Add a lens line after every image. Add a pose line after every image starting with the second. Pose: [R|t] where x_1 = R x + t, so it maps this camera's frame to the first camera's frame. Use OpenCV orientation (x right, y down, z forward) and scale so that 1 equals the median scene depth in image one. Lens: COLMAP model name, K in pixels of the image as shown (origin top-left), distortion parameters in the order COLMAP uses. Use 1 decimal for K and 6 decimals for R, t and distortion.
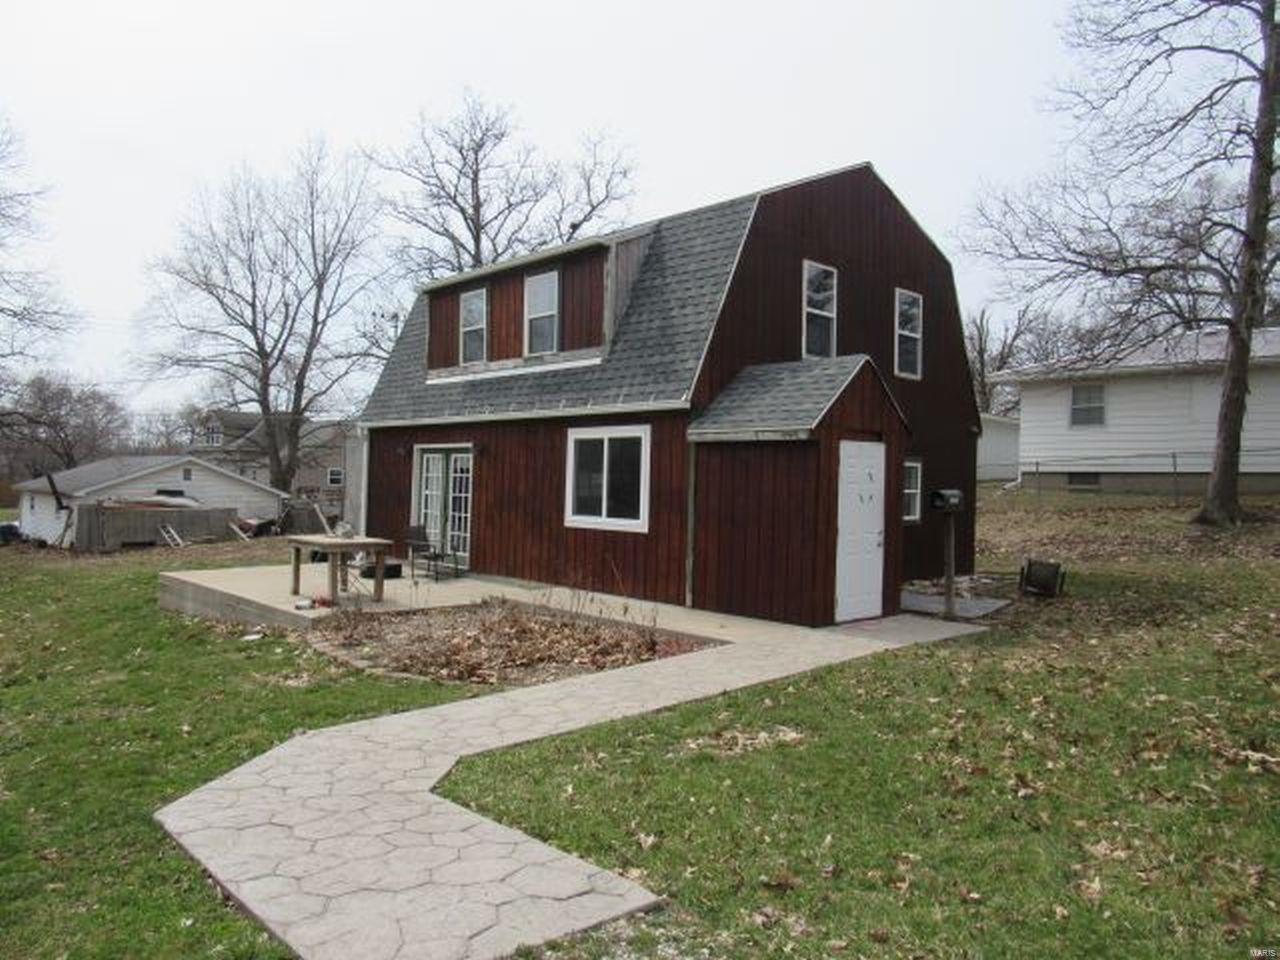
lens RADIAL K [[917.3, 0, 640.0], [0, 917.3, 480.0], [0, 0, 1]] dist [-0.025824, -0.003028]
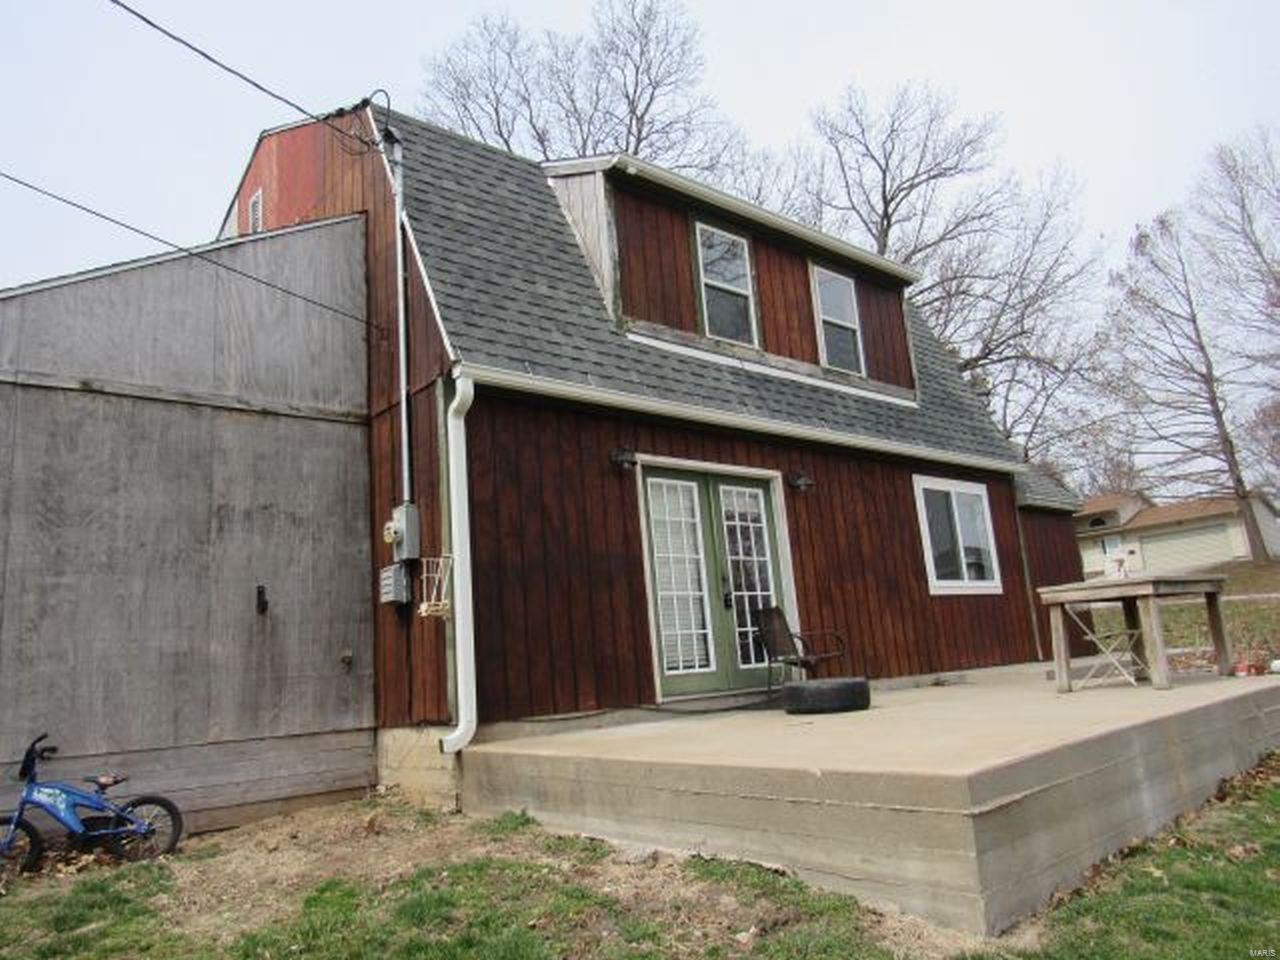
lens RADIAL K [[911.0, 0, 640.0], [0, 911.0, 480.0], [0, 0, 1]] dist [-0.020368, 0.000551]
pose [[0.026162, 0.171147, 0.984898, -0.790830], [0.072322, 0.982329, -0.172622, 0.063355], [-0.997038, 0.075746, 0.013322, 1.107259]]
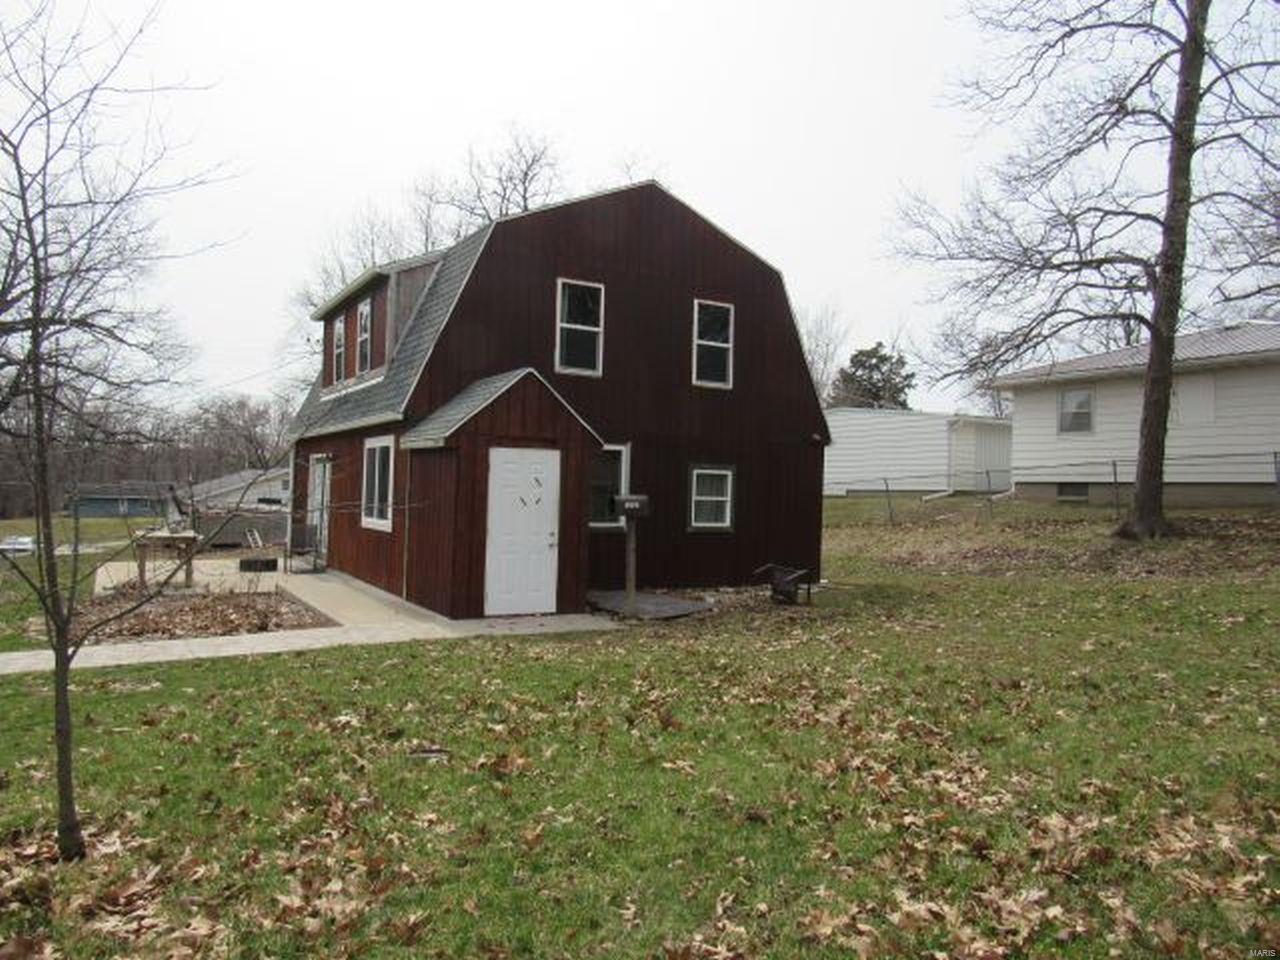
lens RADIAL K [[911.0, 0, 640.0], [0, 911.0, 480.0], [0, 0, 1]] dist [-0.020368, 0.000551]
pose [[0.974331, 0.002832, -0.225101, 0.448838], [-0.005738, 0.999908, -0.012257, 0.005011], [0.225046, 0.013234, 0.974258, -0.005562]]
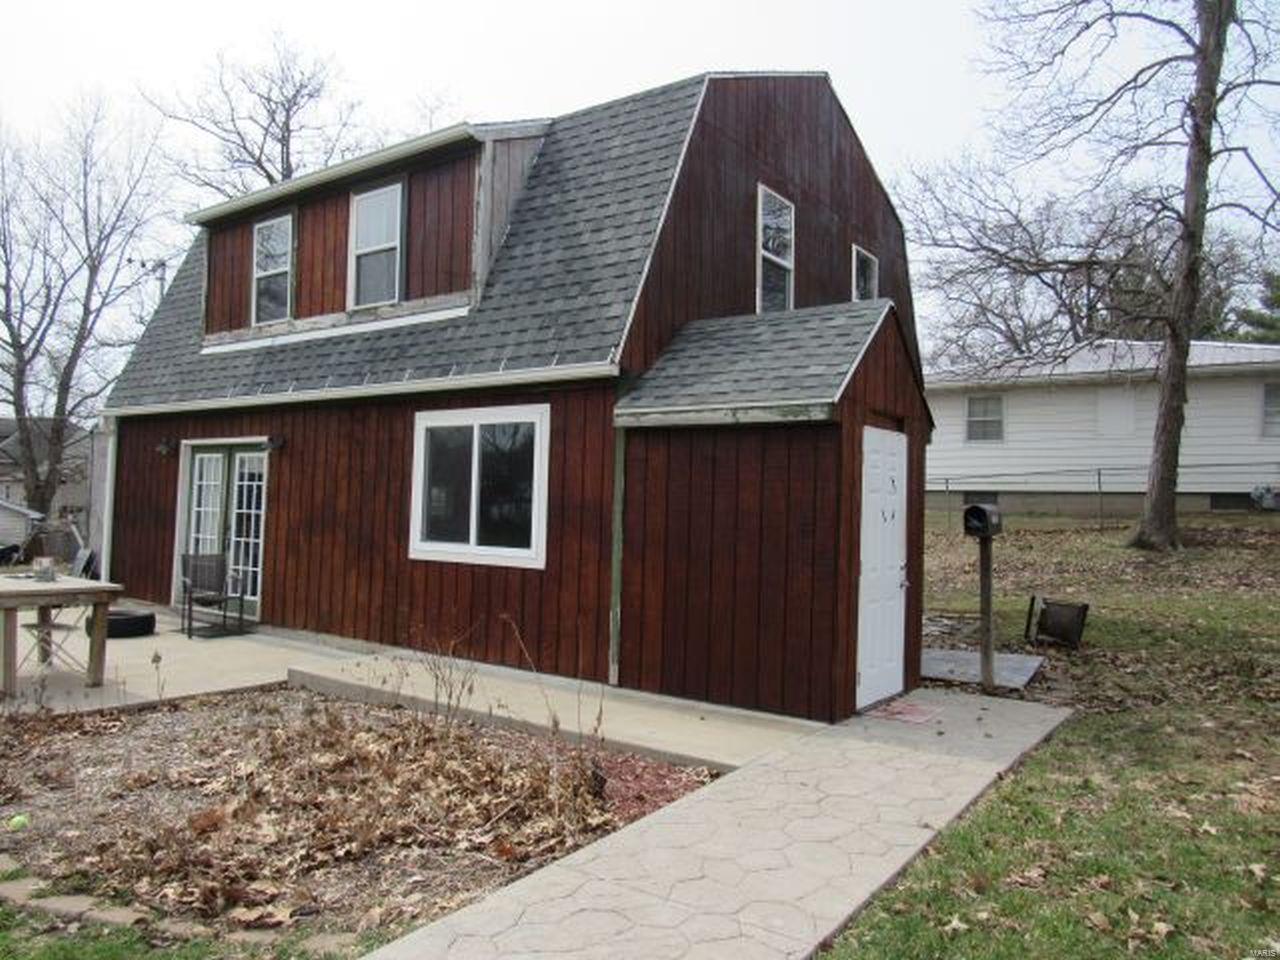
lens RADIAL K [[917.3, 0, 640.0], [0, 917.3, 480.0], [0, 0, 1]] dist [-0.025824, -0.003028]
pose [[0.981335, 0.009912, 0.192048, -0.040974], [-0.005143, 0.999666, -0.025316, 0.008655], [-0.192235, 0.023856, 0.981059, 0.282348]]
